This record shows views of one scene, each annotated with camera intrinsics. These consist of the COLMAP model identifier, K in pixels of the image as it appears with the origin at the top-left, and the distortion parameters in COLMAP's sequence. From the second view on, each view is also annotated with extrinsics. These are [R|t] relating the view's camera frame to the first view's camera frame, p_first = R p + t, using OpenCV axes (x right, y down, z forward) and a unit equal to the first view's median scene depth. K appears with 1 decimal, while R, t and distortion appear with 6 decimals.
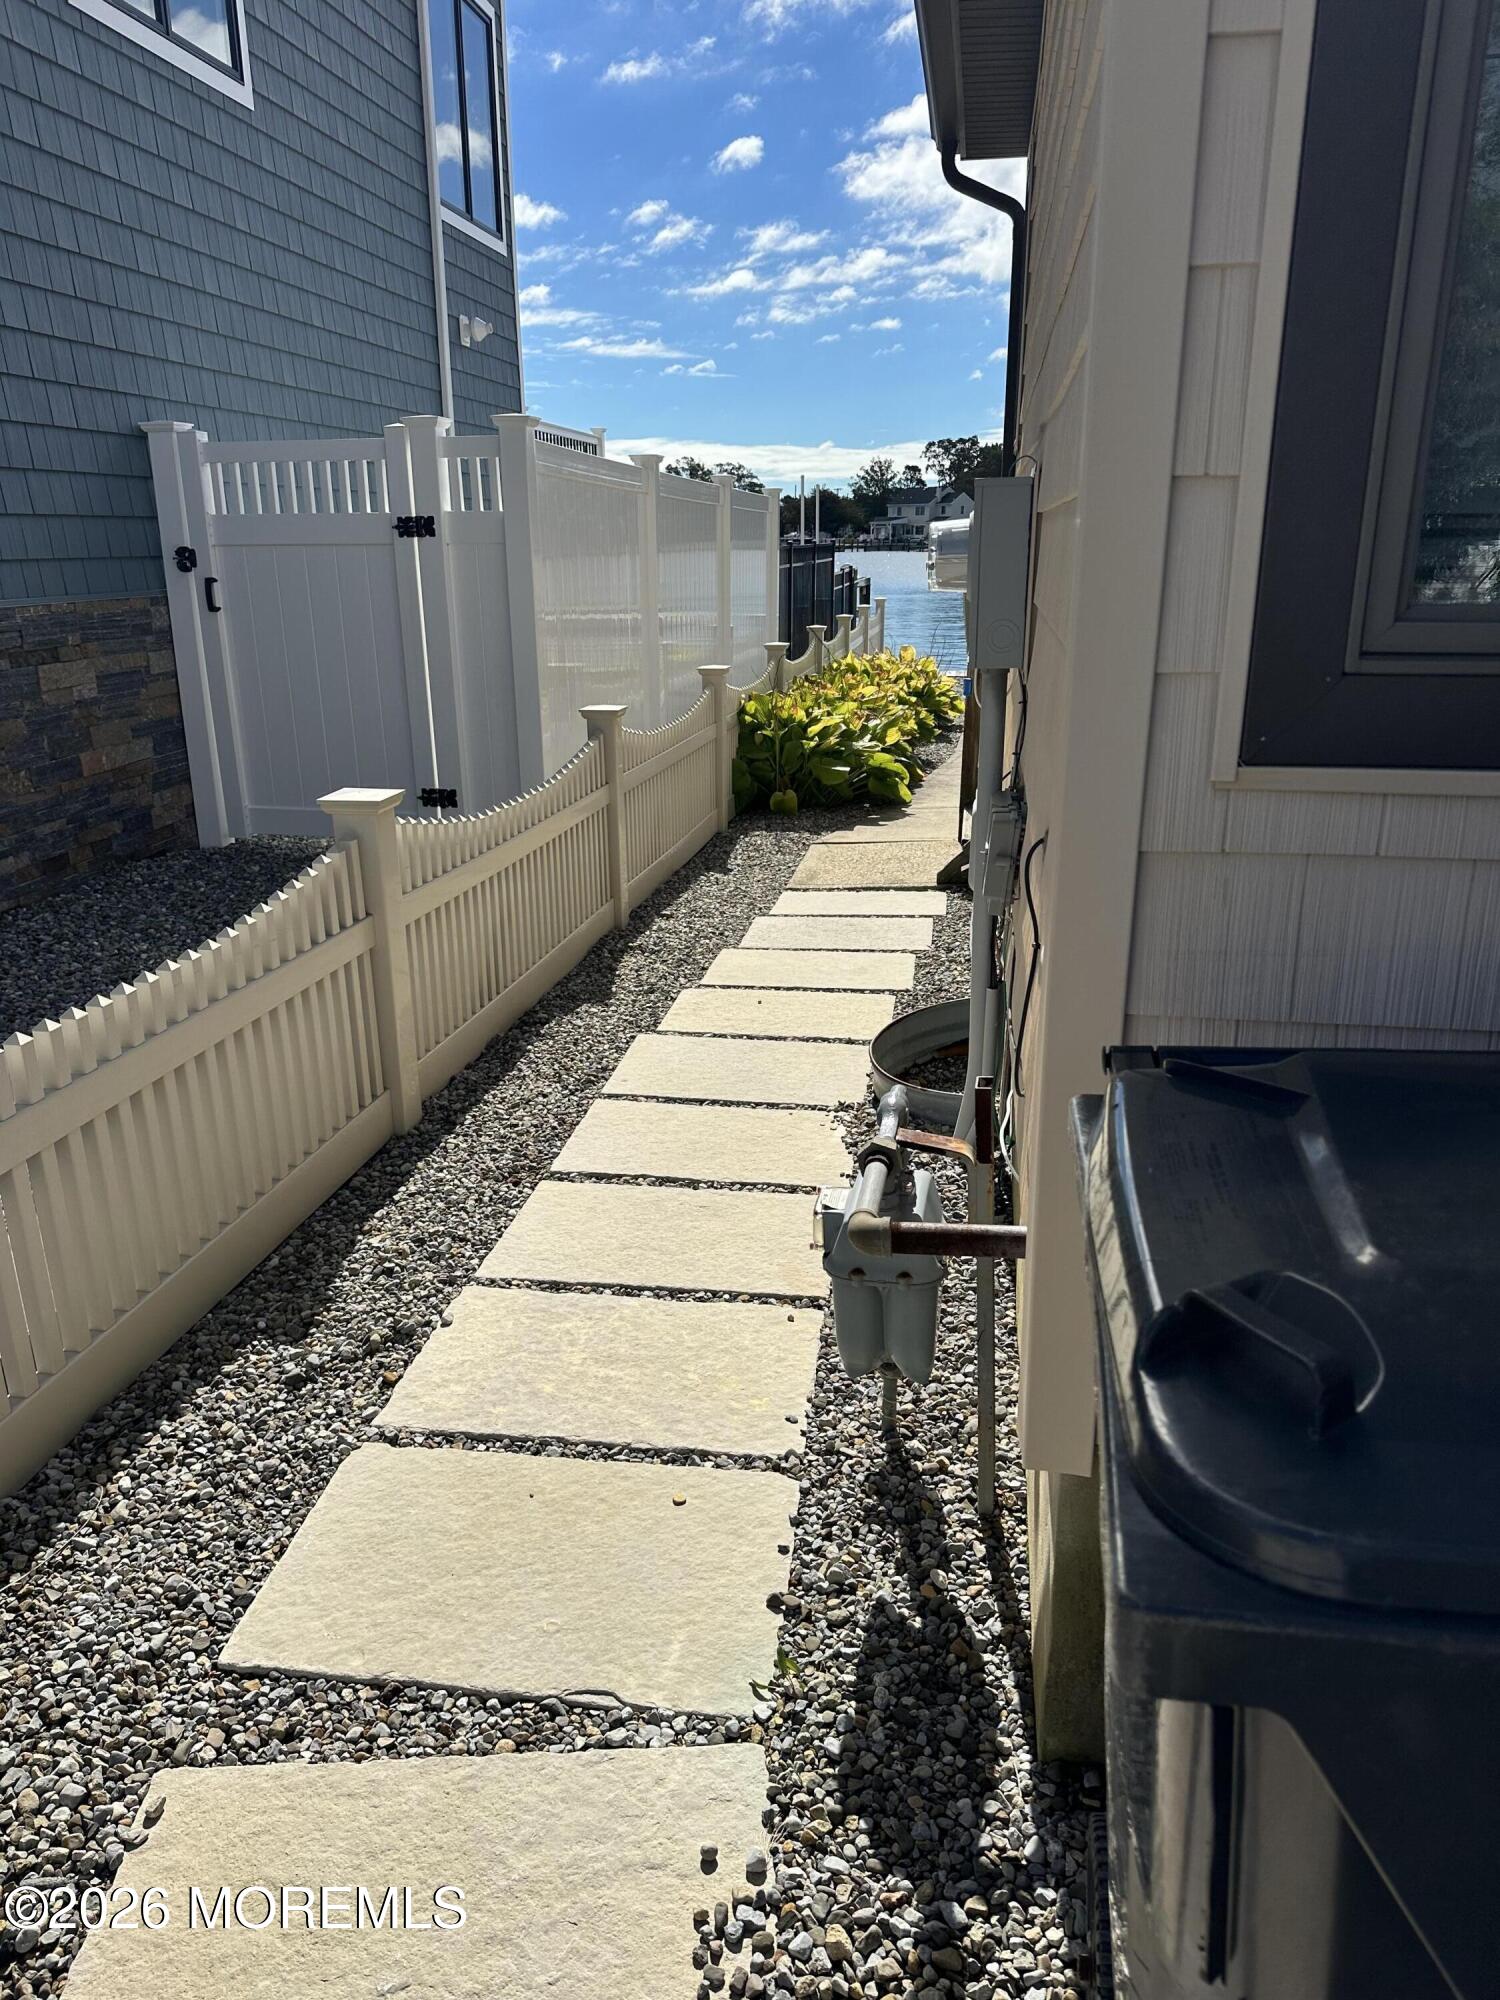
lens RADIAL K [[1388.7, 0, 787.2], [0, 1388.7, 993.9], [0, 0, 1]] dist [0.061541, -0.105350]
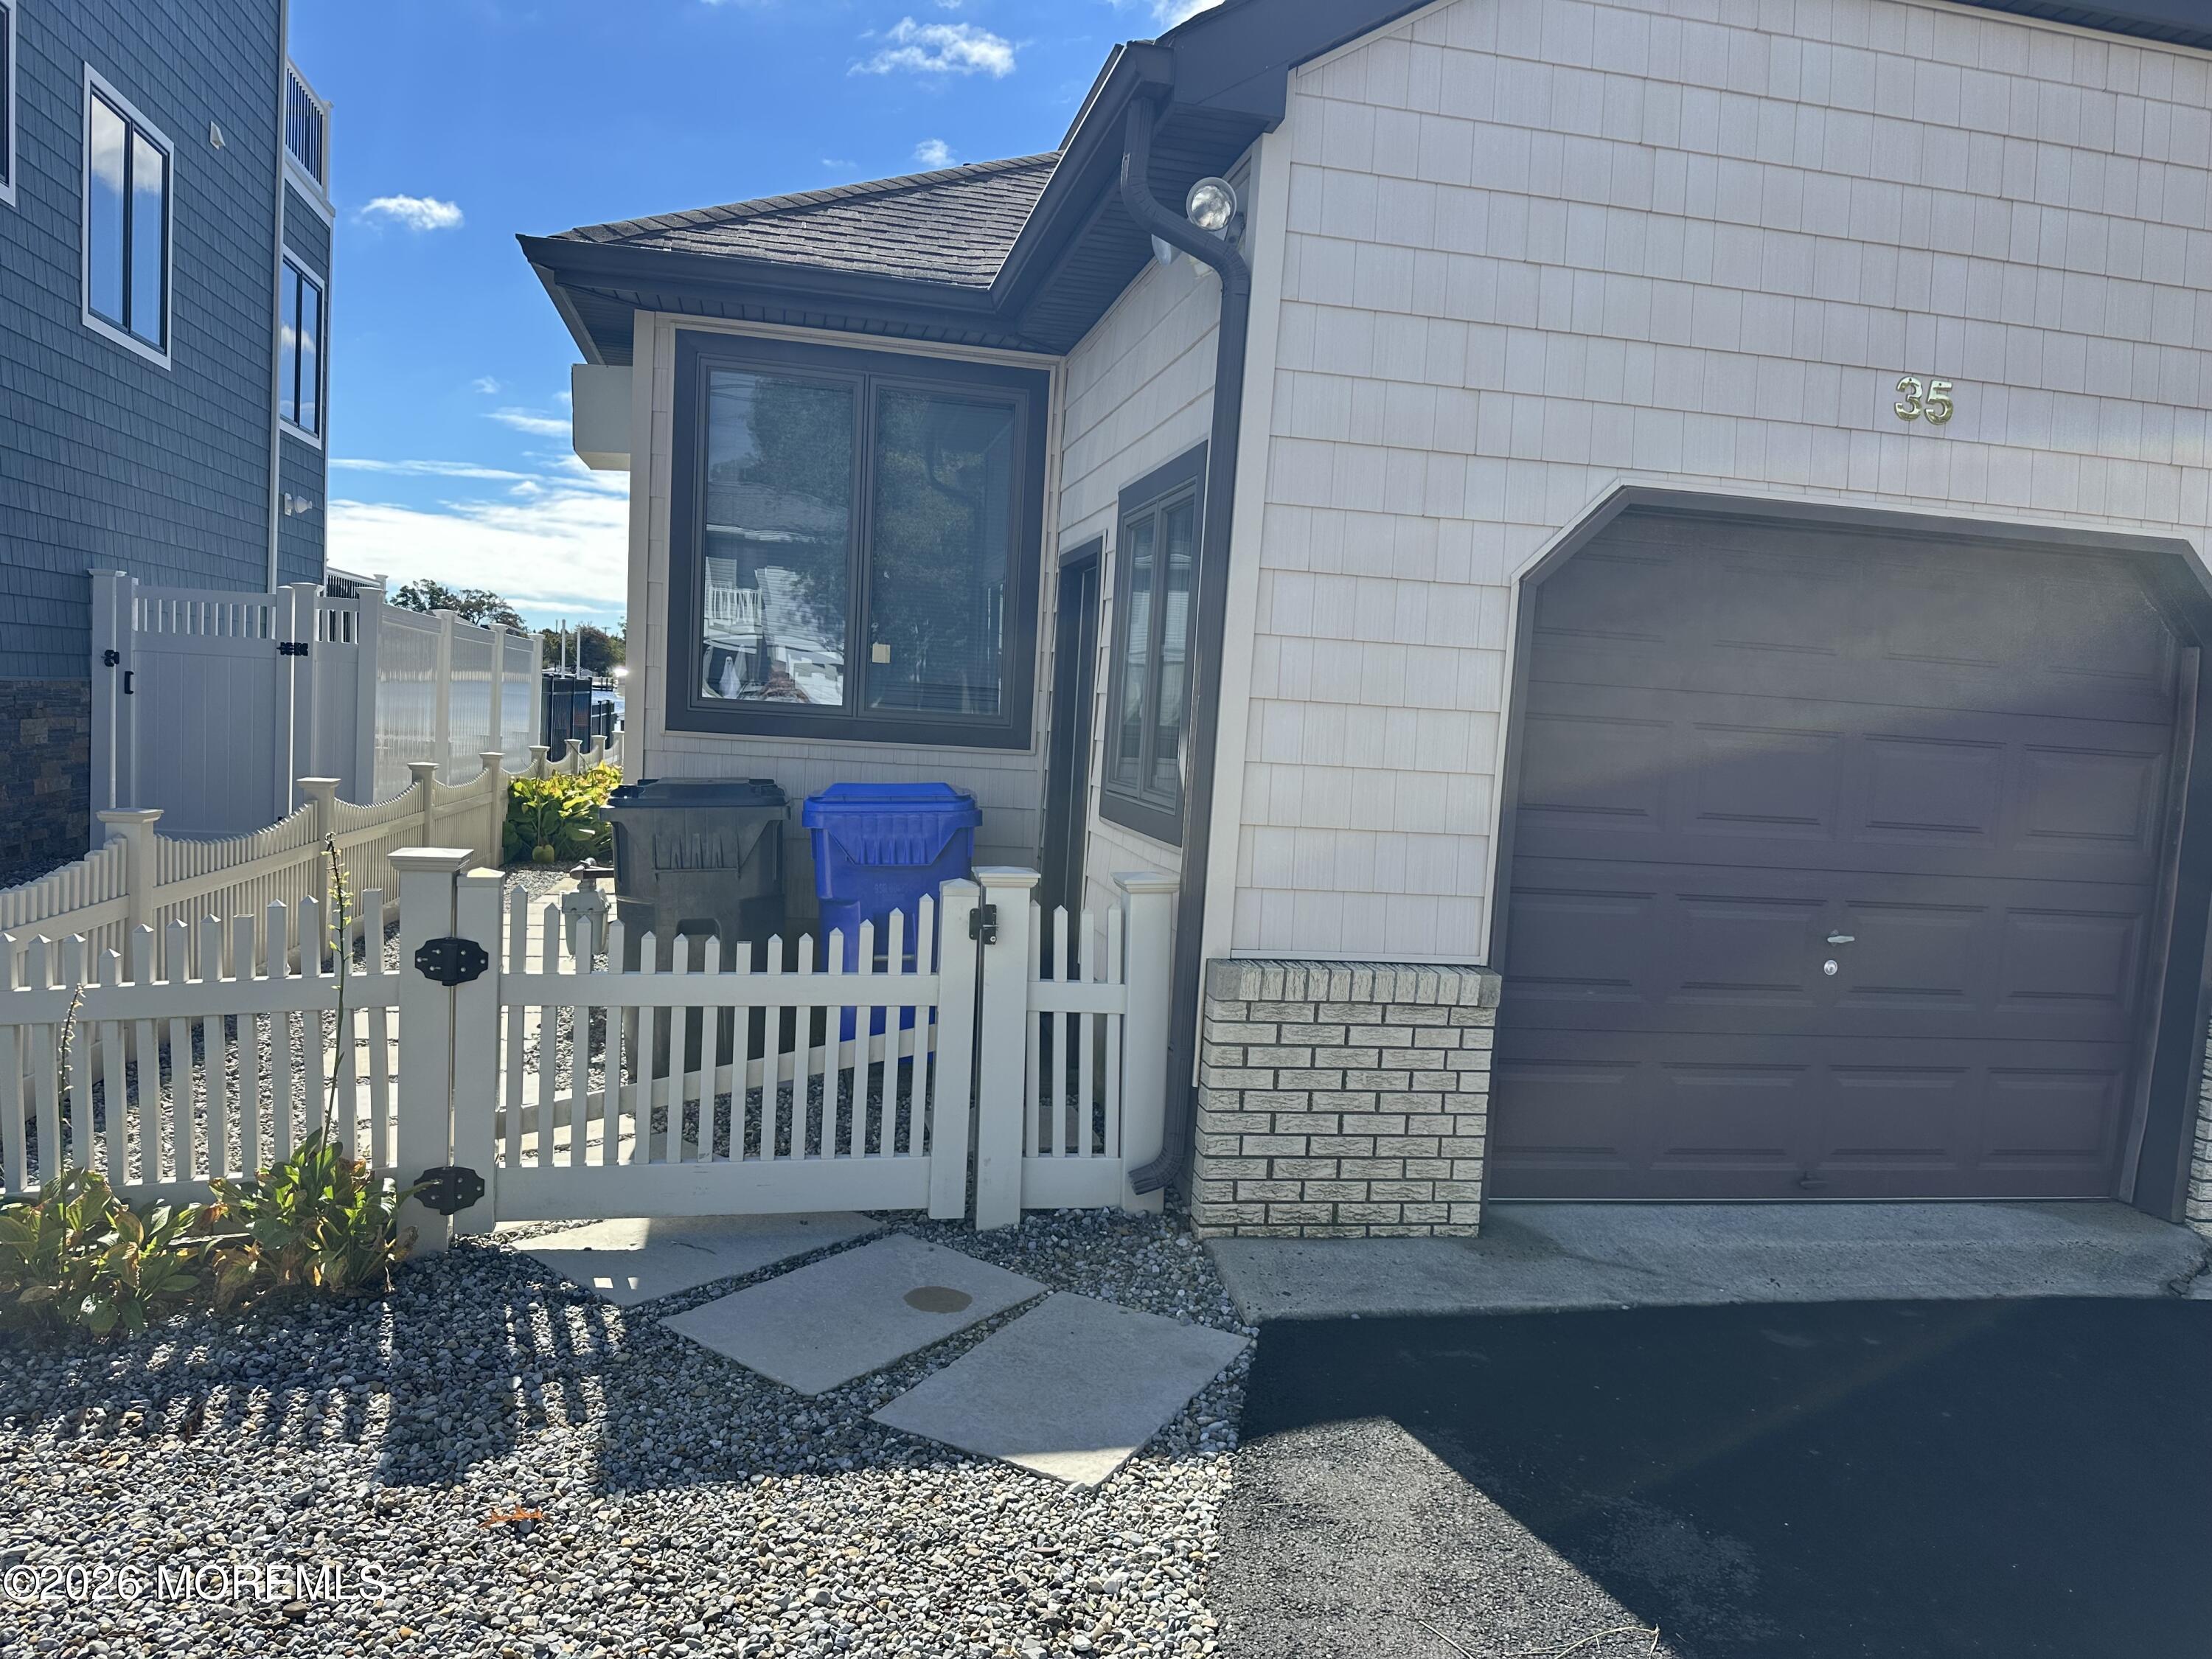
lens RADIAL K [[1538.3, 0, 1106.0], [0, 1538.3, 829.5], [0, 0, 1]] dist [0.022205, 0.002004]
pose [[0.939153, 0.018346, 0.343009, -0.005788], [0.058343, 0.975544, -0.211919, 0.266708], [-0.338508, 0.219037, 0.915115, -0.791125]]
